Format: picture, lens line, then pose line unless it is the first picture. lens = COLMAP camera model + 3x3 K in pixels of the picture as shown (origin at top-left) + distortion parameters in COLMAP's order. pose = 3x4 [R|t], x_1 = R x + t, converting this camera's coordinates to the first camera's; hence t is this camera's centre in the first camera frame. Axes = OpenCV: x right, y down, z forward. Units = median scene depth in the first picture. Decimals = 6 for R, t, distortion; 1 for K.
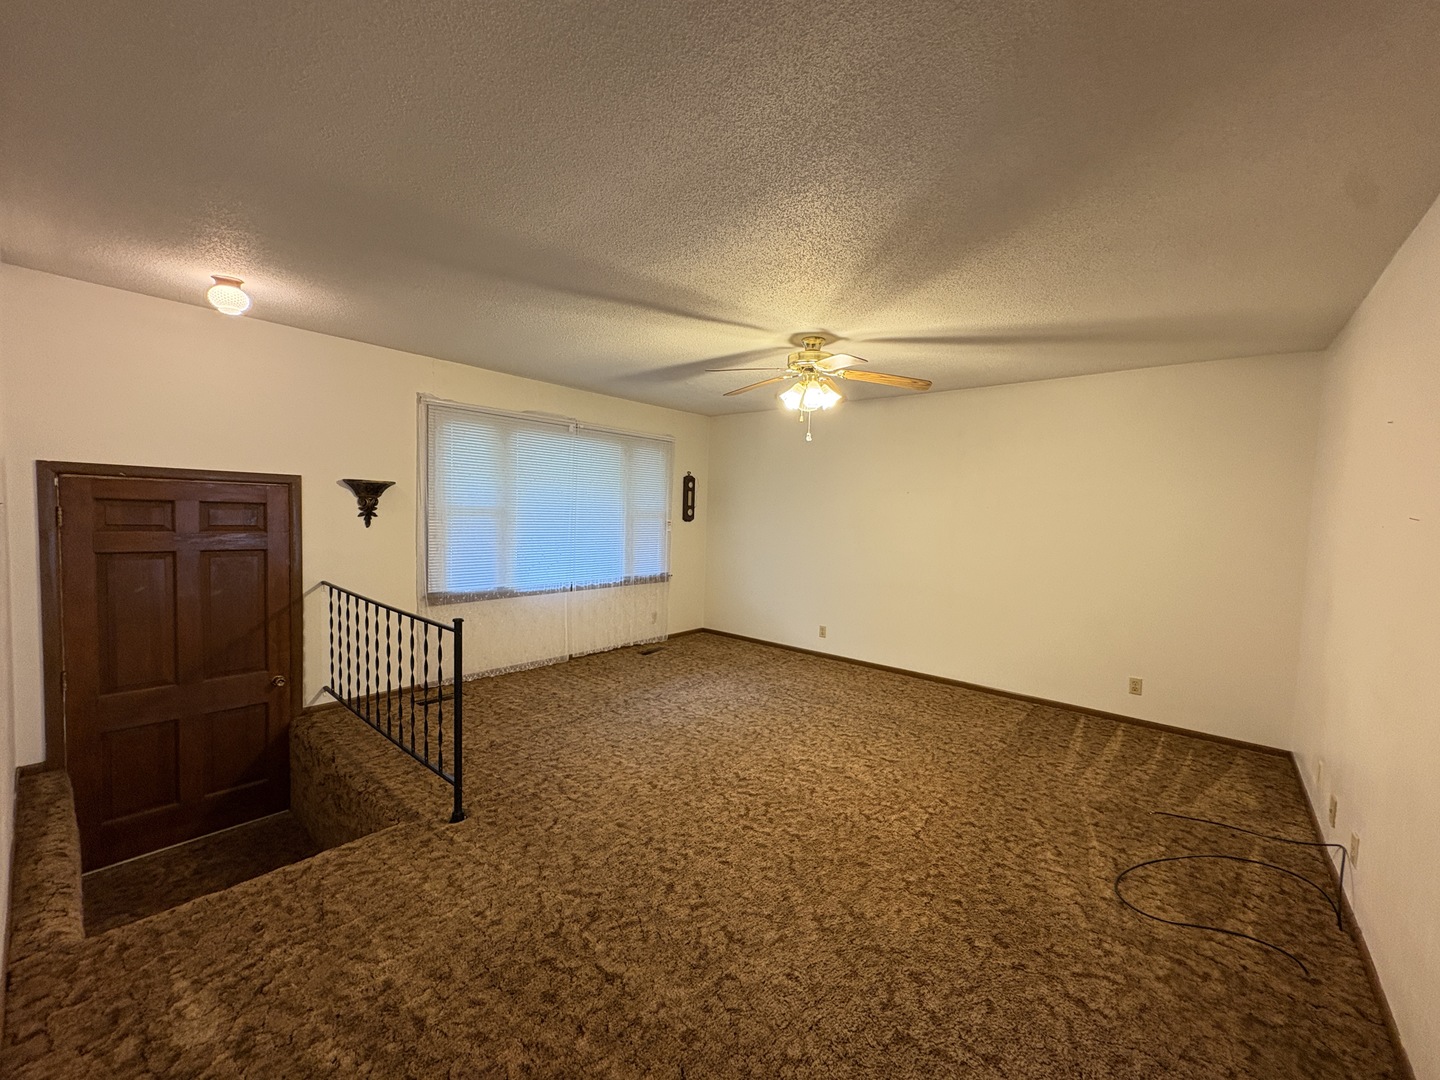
lens RADIAL K [[572.9, 0, 720.2], [0, 572.9, 540.6], [0, 0, 1]] dist [0.000007, 0.000028]
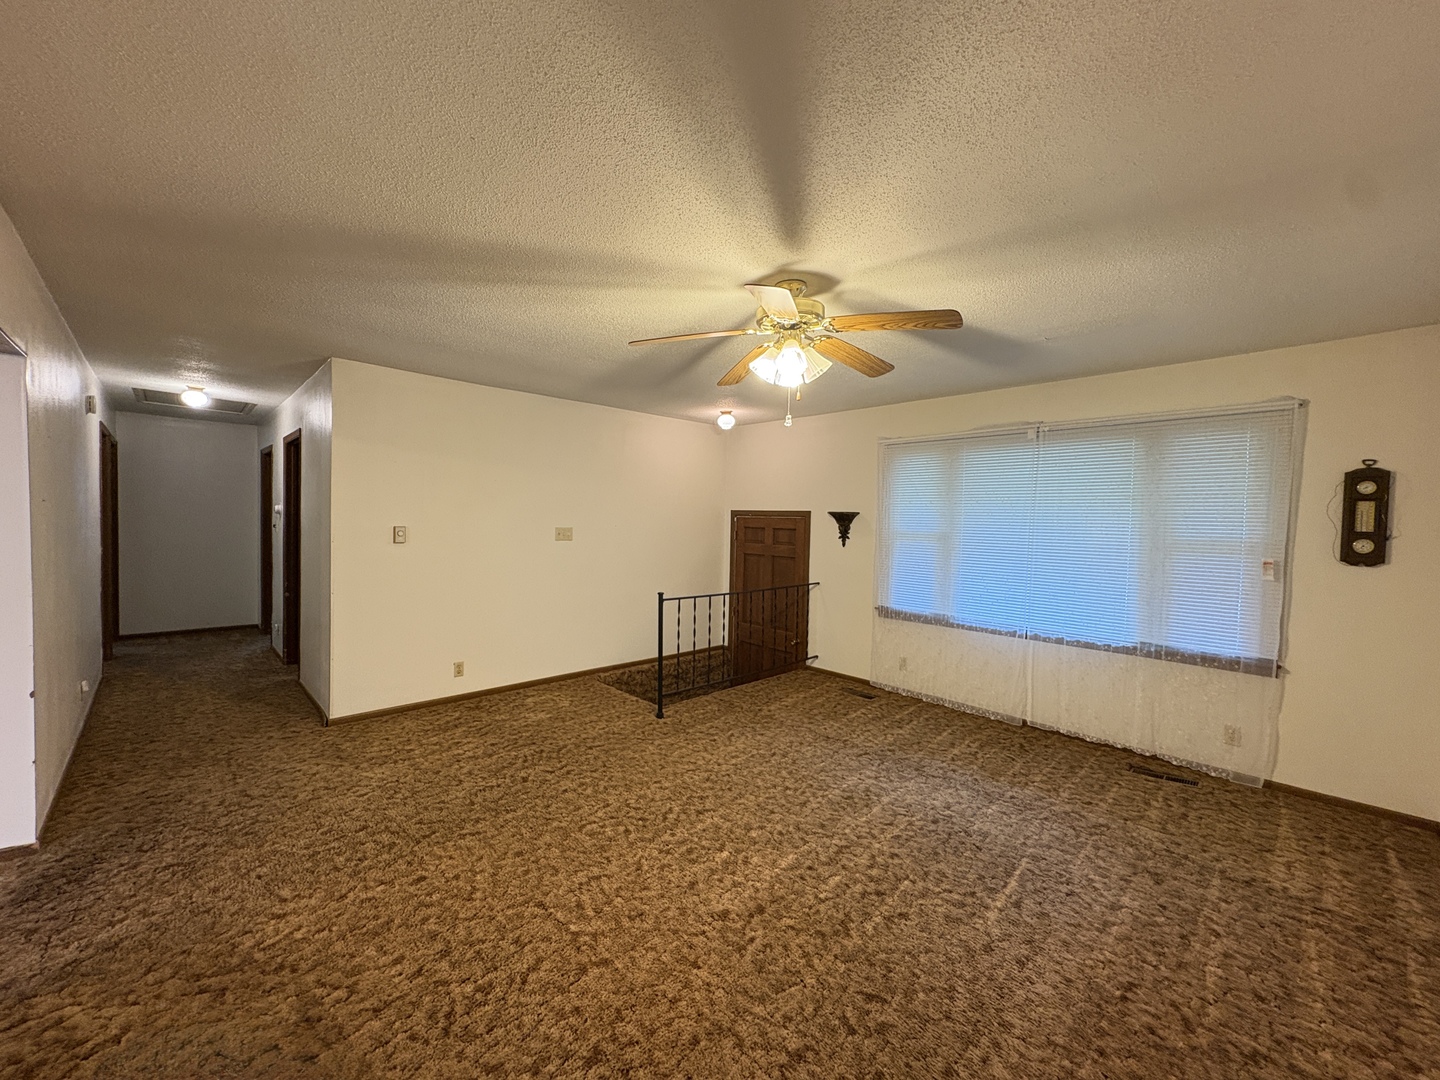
lens RADIAL K [[572.9, 0, 720.3], [0, 572.9, 541.5], [0, 0, 1]] dist [0.000007, 0.000028]
pose [[-0.103436, 0.001318, -0.994635, 0.782145], [-0.080808, 0.996682, 0.009724, -0.026457], [0.991348, 0.081380, -0.102986, 0.892296]]
